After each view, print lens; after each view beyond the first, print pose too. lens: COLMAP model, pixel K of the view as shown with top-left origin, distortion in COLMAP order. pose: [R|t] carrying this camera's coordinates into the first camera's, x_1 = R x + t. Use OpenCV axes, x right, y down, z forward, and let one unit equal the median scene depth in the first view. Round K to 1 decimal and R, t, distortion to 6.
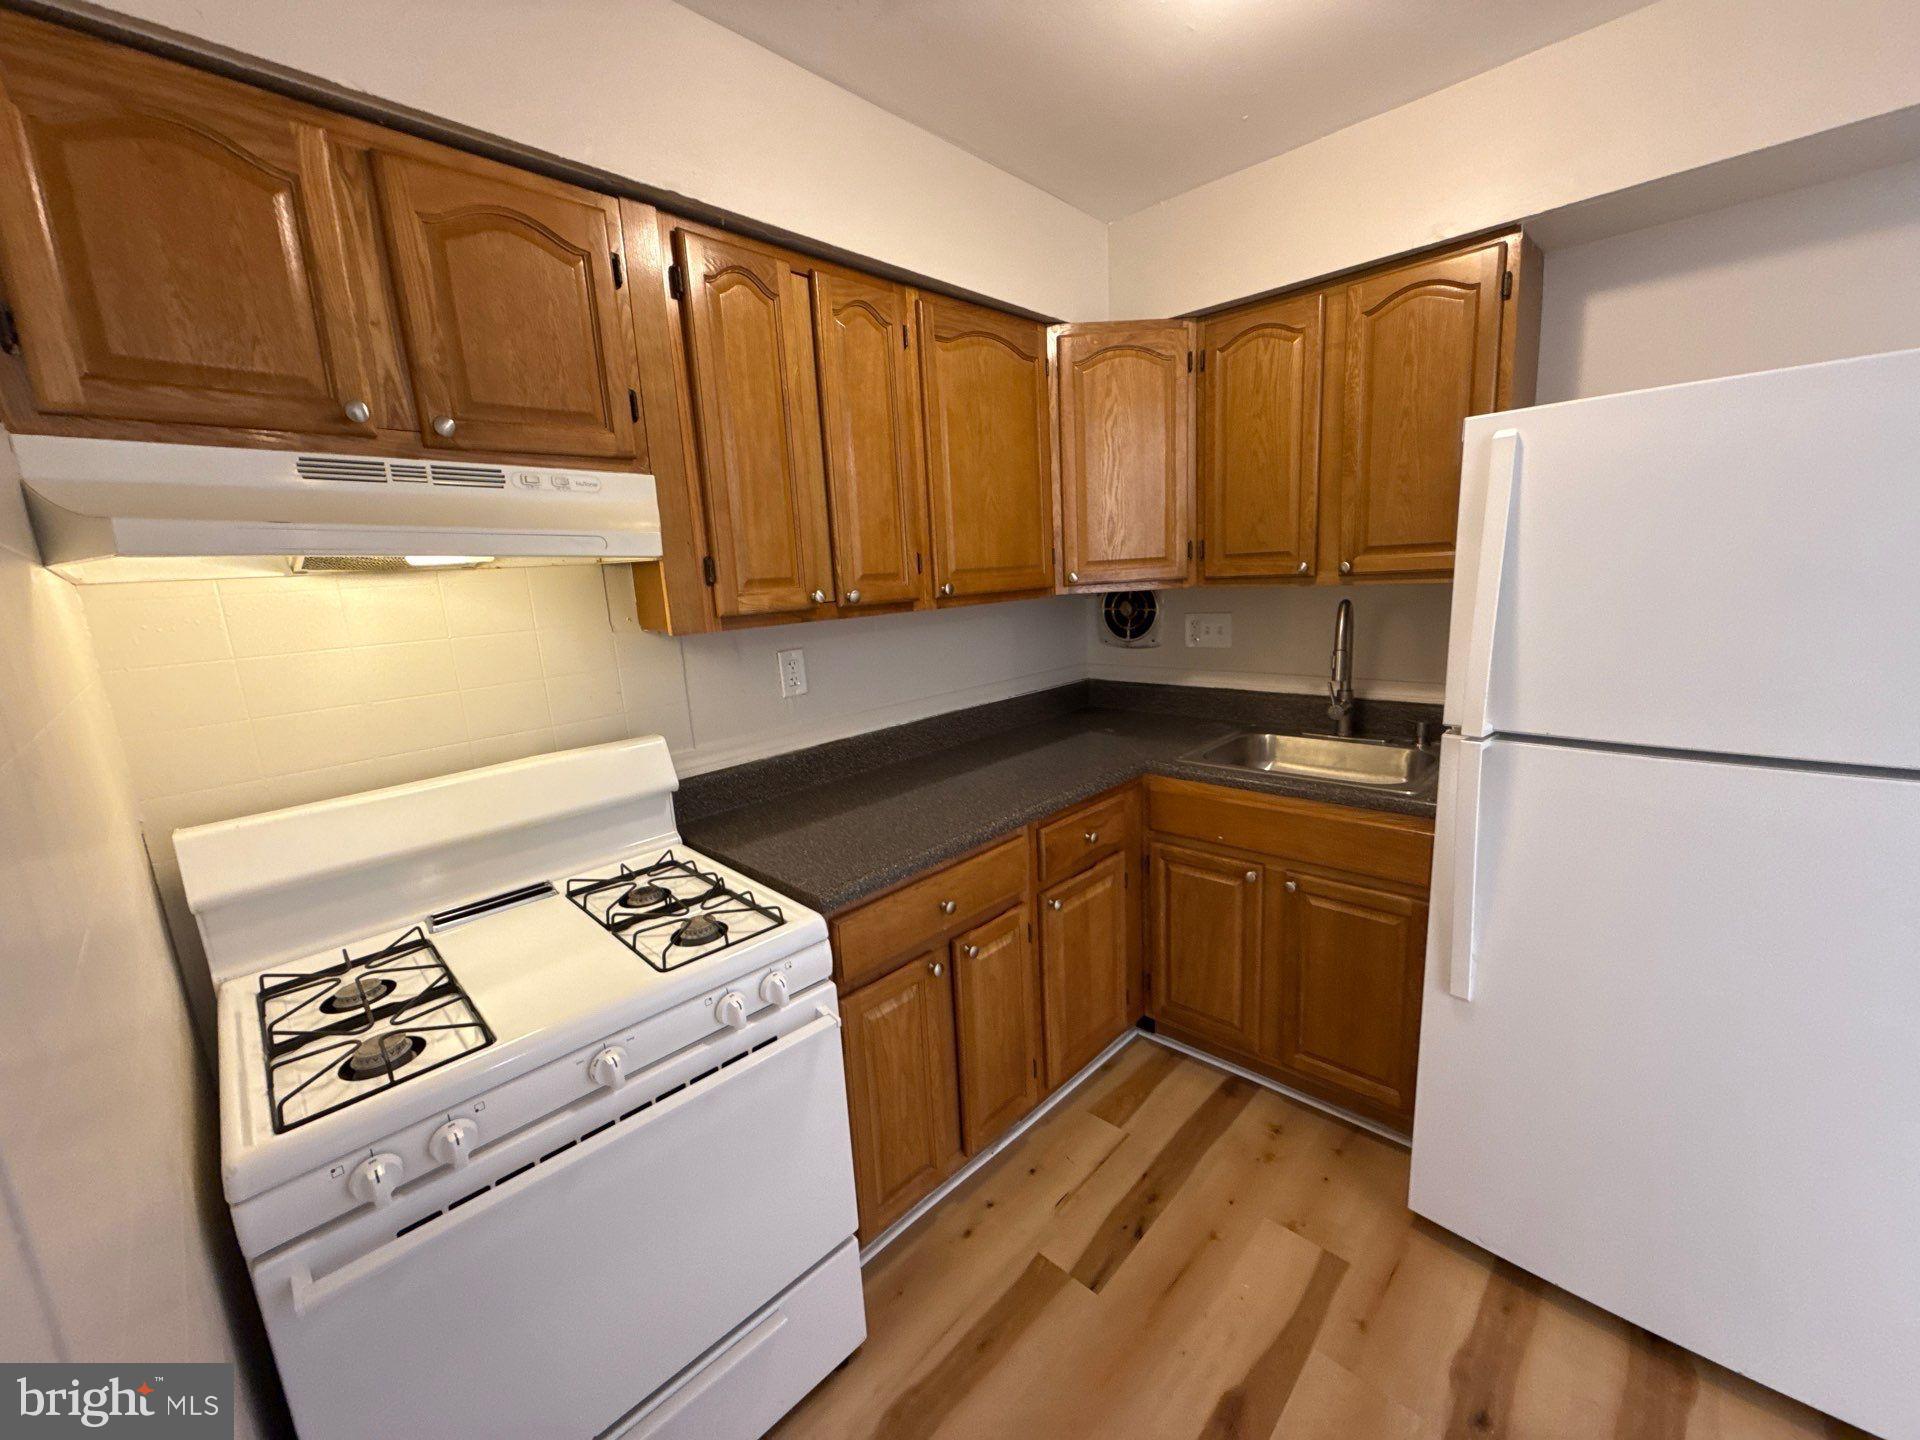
lens RADIAL K [[764.2, 0, 955.0], [0, 764.2, 722.3], [0, 0, 1]] dist [-0.001206, 0.000541]
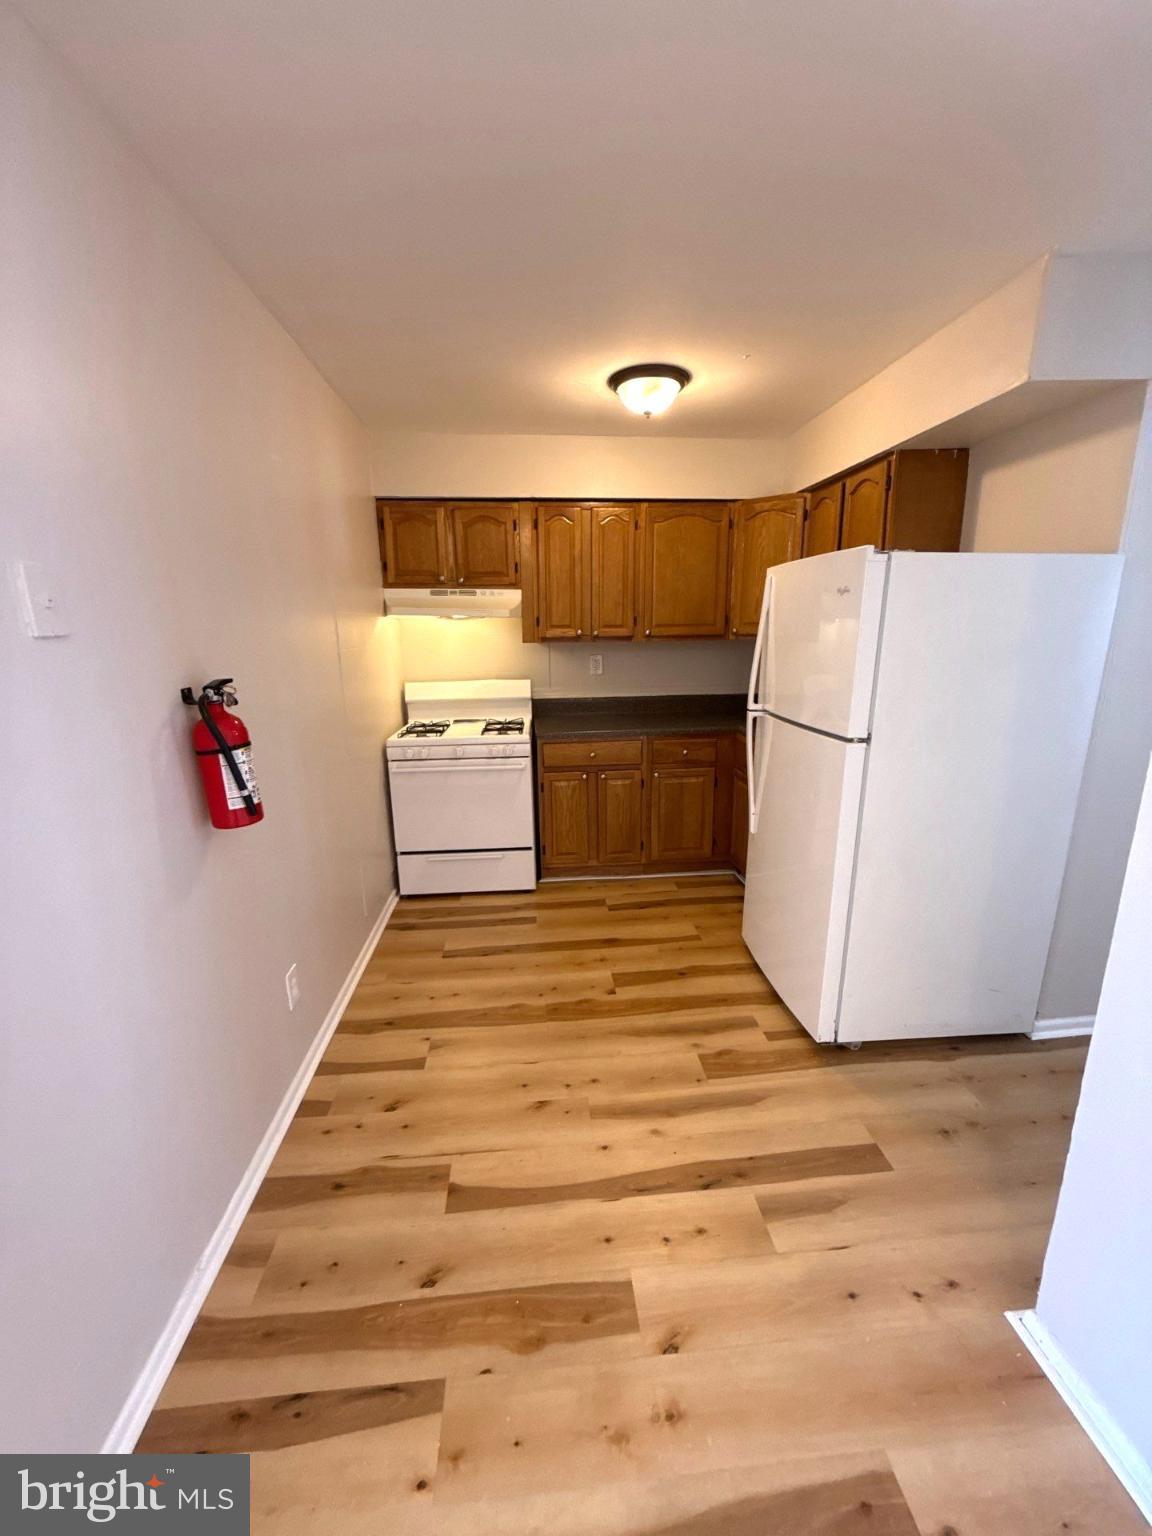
lens RADIAL K [[611.3, 0, 576.1], [0, 611.3, 770.9], [0, 0, 1]] dist [-0.001206, 0.000541]
pose [[0.746052, 0.197630, -0.635884, 1.274904], [-0.156373, 0.980235, 0.121189, 0.049497], [0.647266, 0.009022, 0.762210, -0.621565]]
